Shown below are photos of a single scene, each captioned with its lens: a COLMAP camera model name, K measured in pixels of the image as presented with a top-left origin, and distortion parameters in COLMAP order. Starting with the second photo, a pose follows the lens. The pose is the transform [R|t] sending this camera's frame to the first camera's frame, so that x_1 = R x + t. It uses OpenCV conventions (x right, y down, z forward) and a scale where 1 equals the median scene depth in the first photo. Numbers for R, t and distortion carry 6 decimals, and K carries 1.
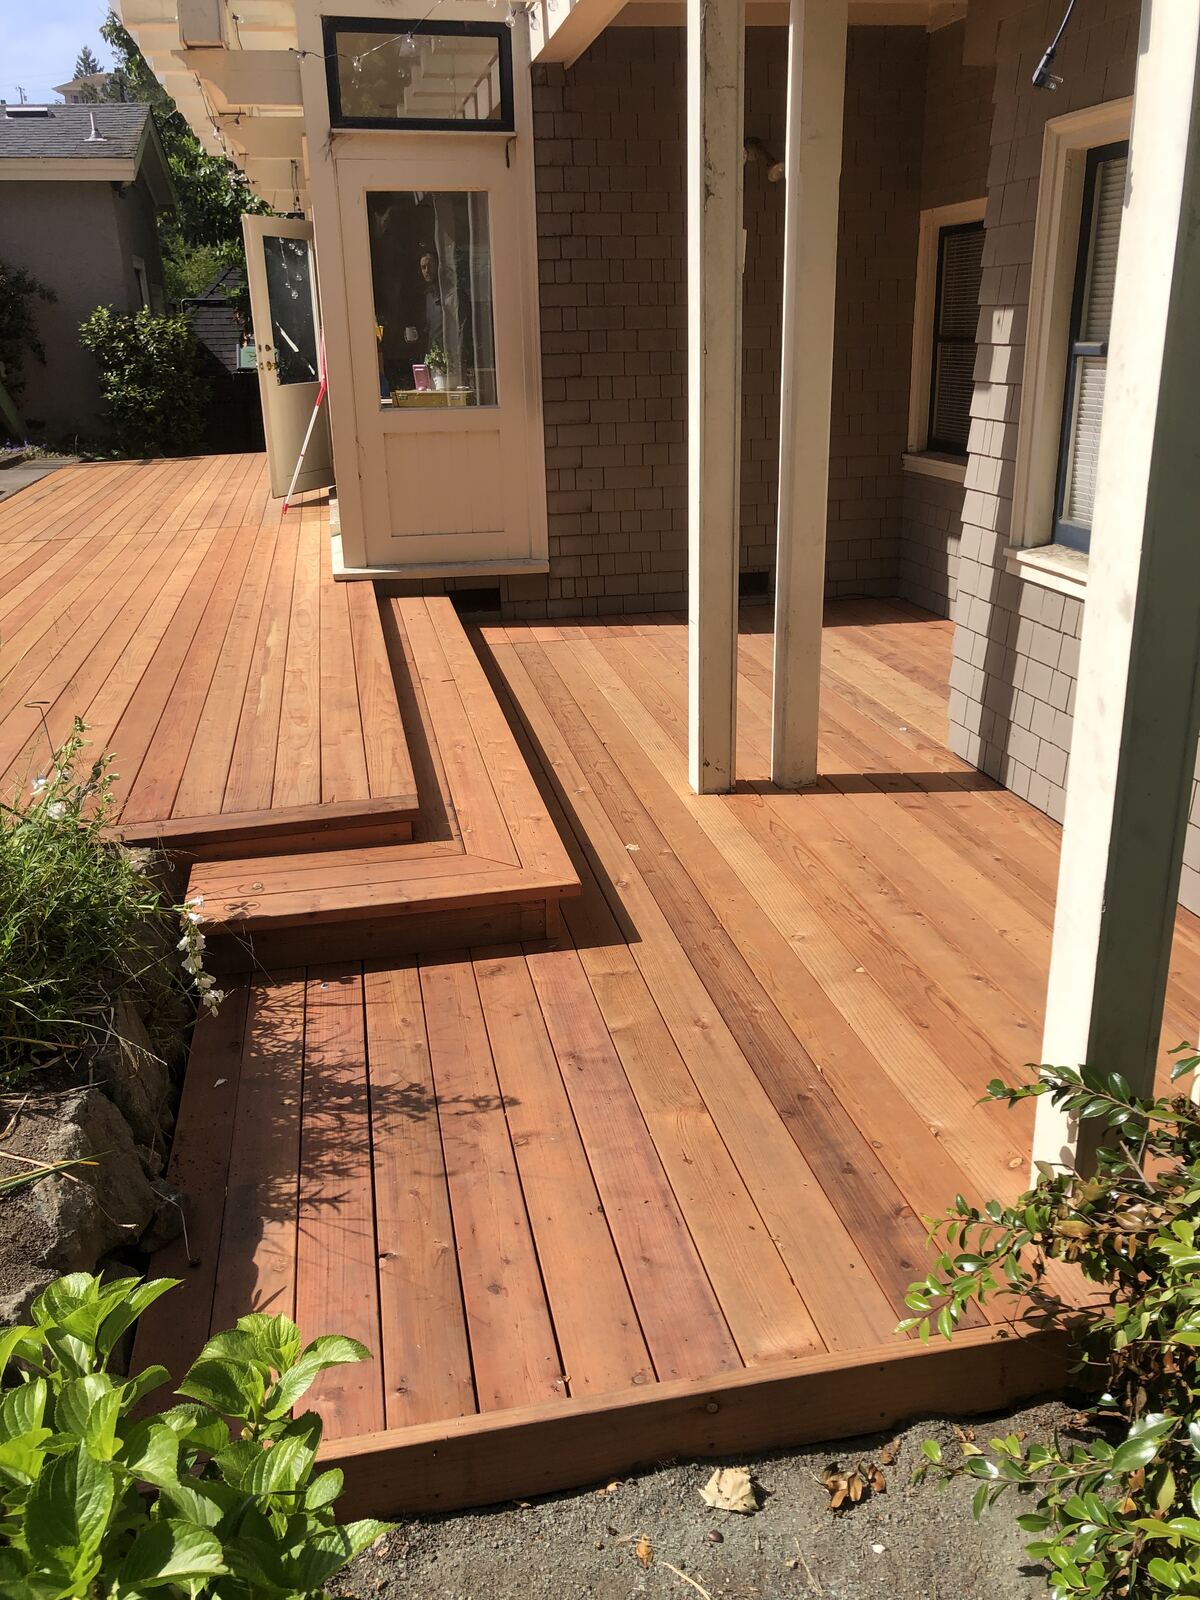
lens RADIAL K [[1322.9, 0, 600.0], [0, 1322.9, 800.0], [0, 0, 1]] dist [0.012950, 0.008432]
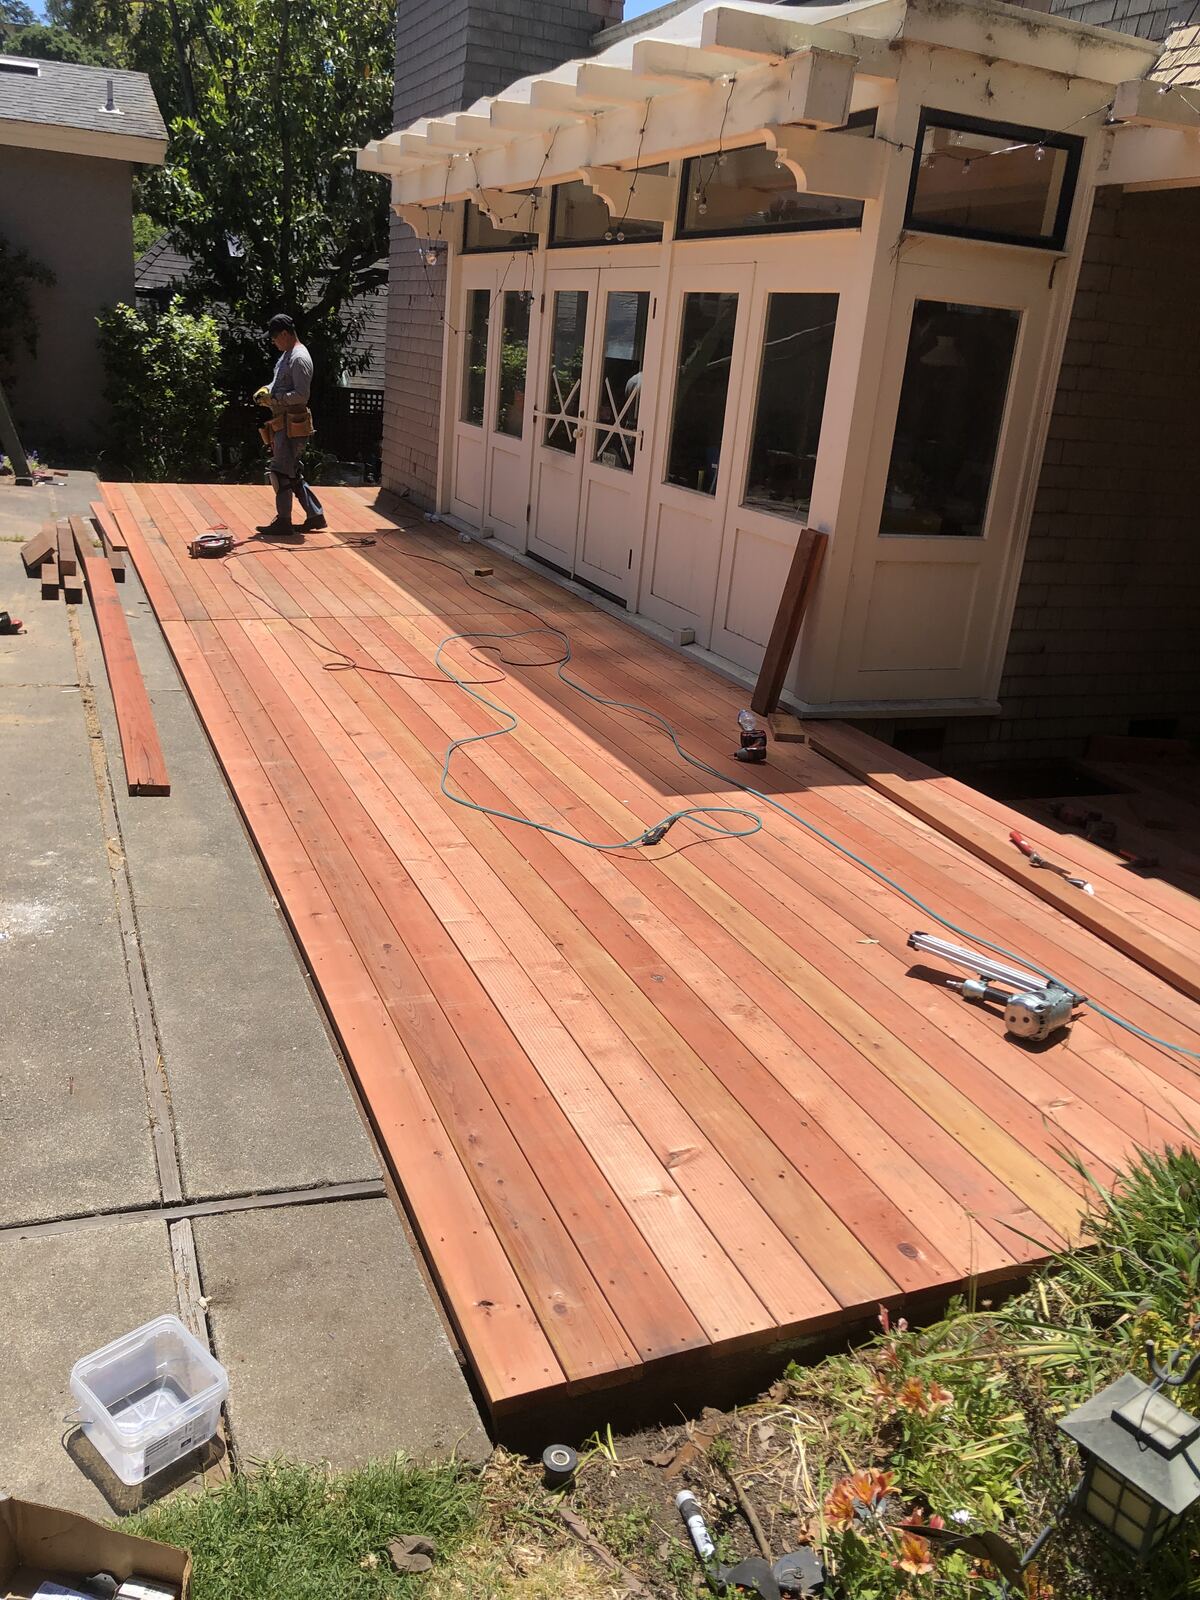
lens RADIAL K [[1322.9, 0, 600.0], [0, 1322.9, 800.0], [0, 0, 1]] dist [0.012950, 0.008432]
pose [[0.975717, 0.033172, 0.216509, -0.563254], [-0.032622, 0.999449, -0.006115, -0.108262], [-0.216593, -0.001097, 0.976261, 0.171604]]
